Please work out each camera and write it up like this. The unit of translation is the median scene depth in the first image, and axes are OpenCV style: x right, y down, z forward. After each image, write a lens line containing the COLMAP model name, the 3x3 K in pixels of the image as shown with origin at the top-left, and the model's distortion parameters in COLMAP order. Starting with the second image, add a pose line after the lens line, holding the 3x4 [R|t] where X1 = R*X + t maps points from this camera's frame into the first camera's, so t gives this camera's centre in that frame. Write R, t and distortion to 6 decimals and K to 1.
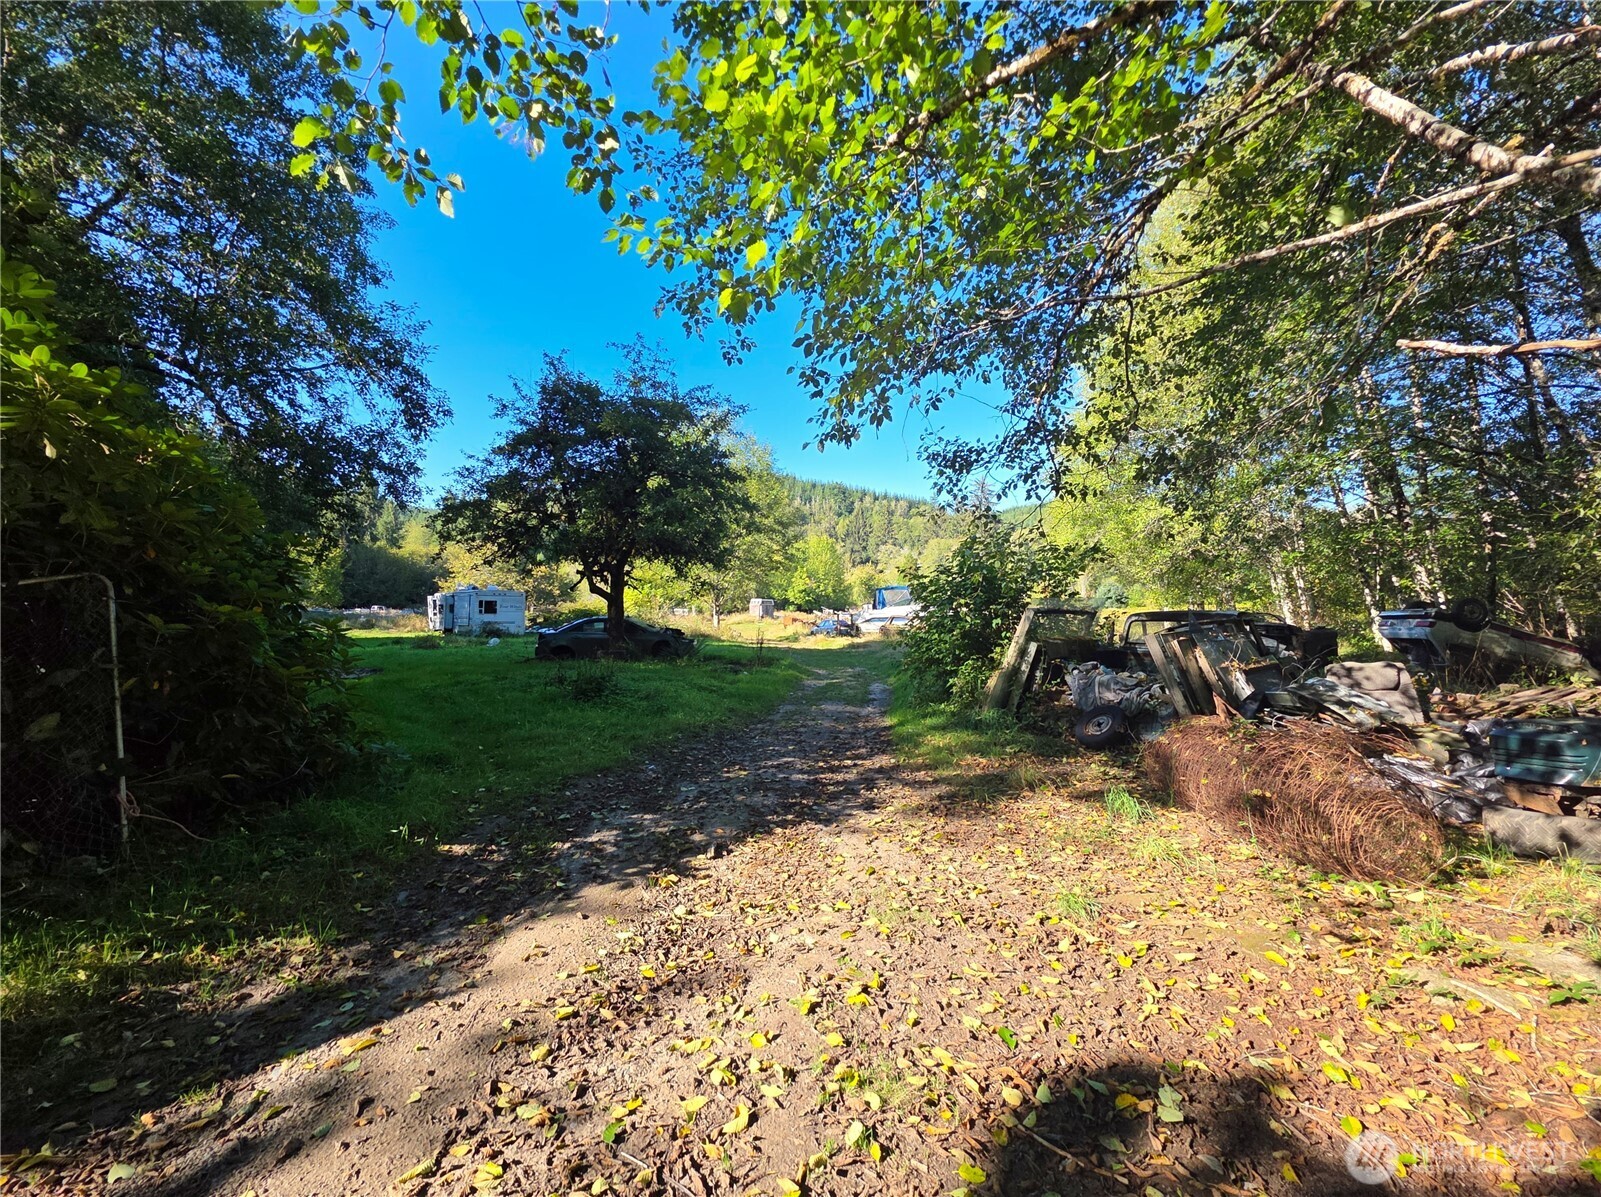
lens RADIAL K [[649.3, 0, 800.5], [0, 649.3, 598.5], [0, 0, 1]] dist [0.001323, -0.000320]
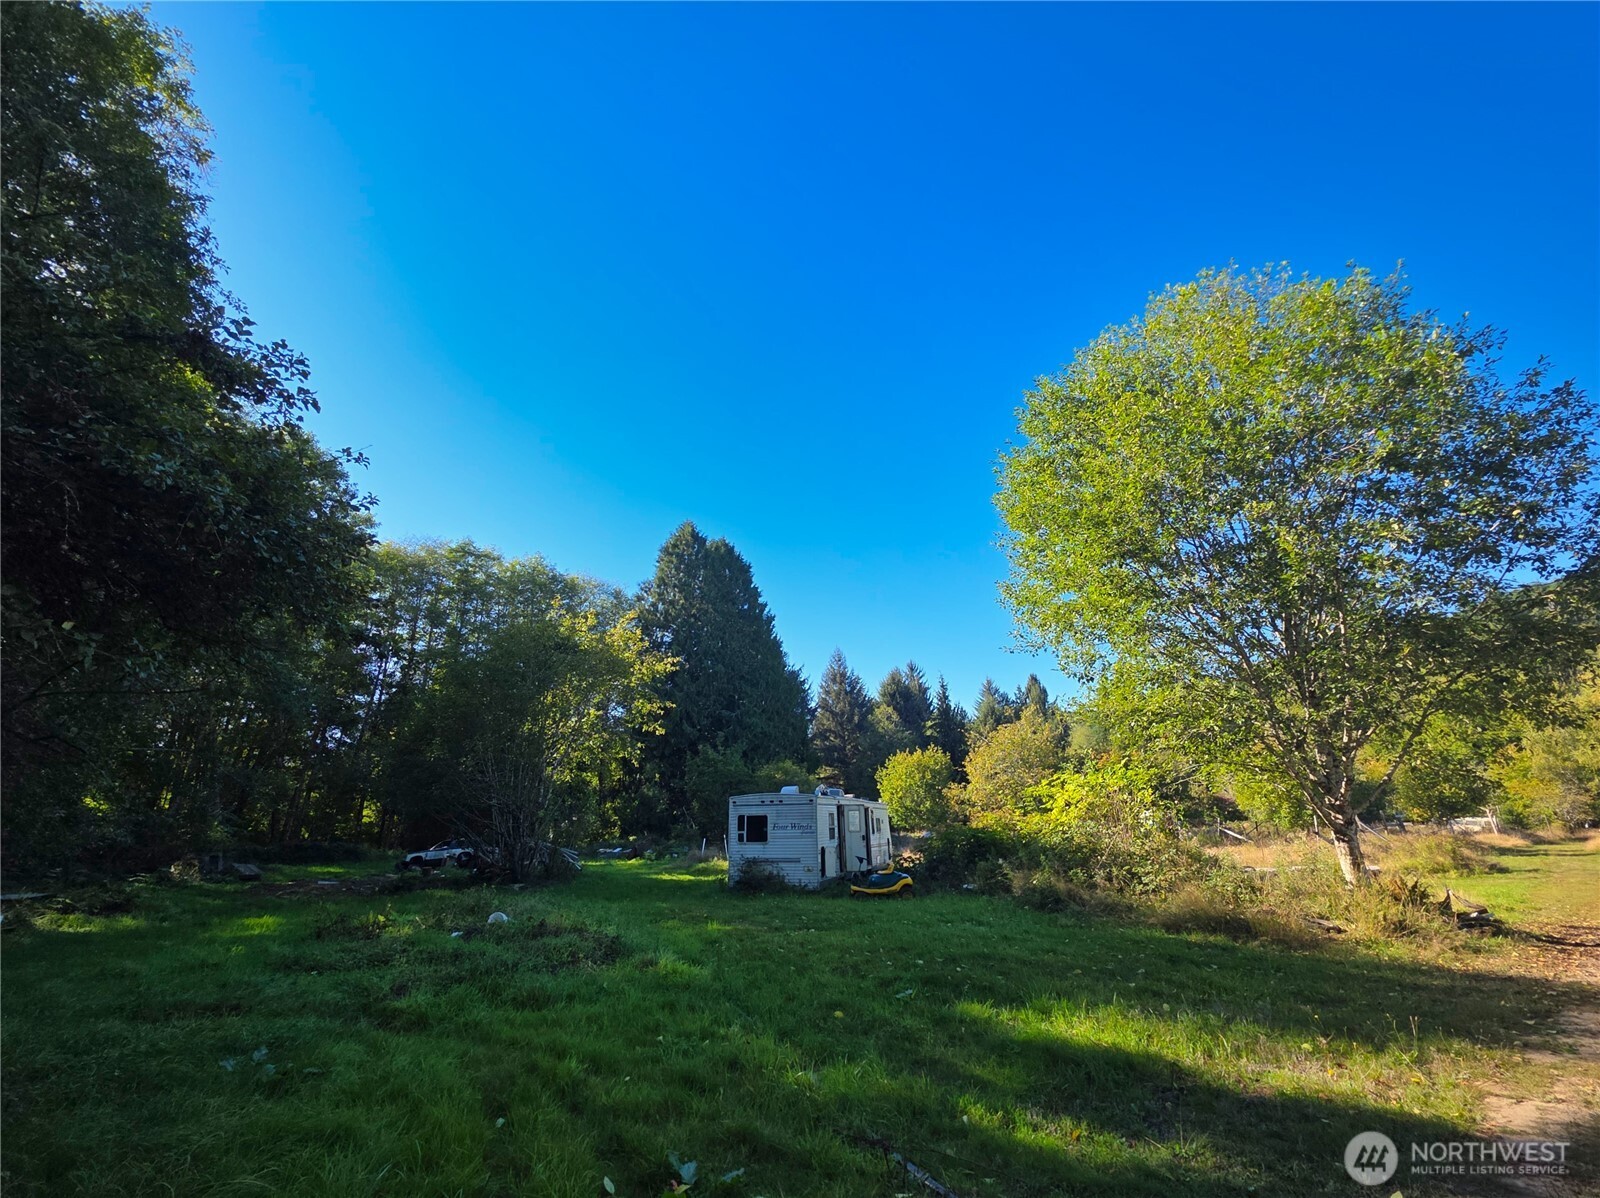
lens RADIAL K [[675.7, 0, 800.0], [0, 675.7, 599.0], [0, 0, 1]] dist [0.001622, -0.004705]
pose [[0.530951, -0.287166, -0.797262, 0.021661], [0.032747, 0.947081, -0.319320, 0.011152], [0.846769, 0.143435, 0.512258, 0.633401]]
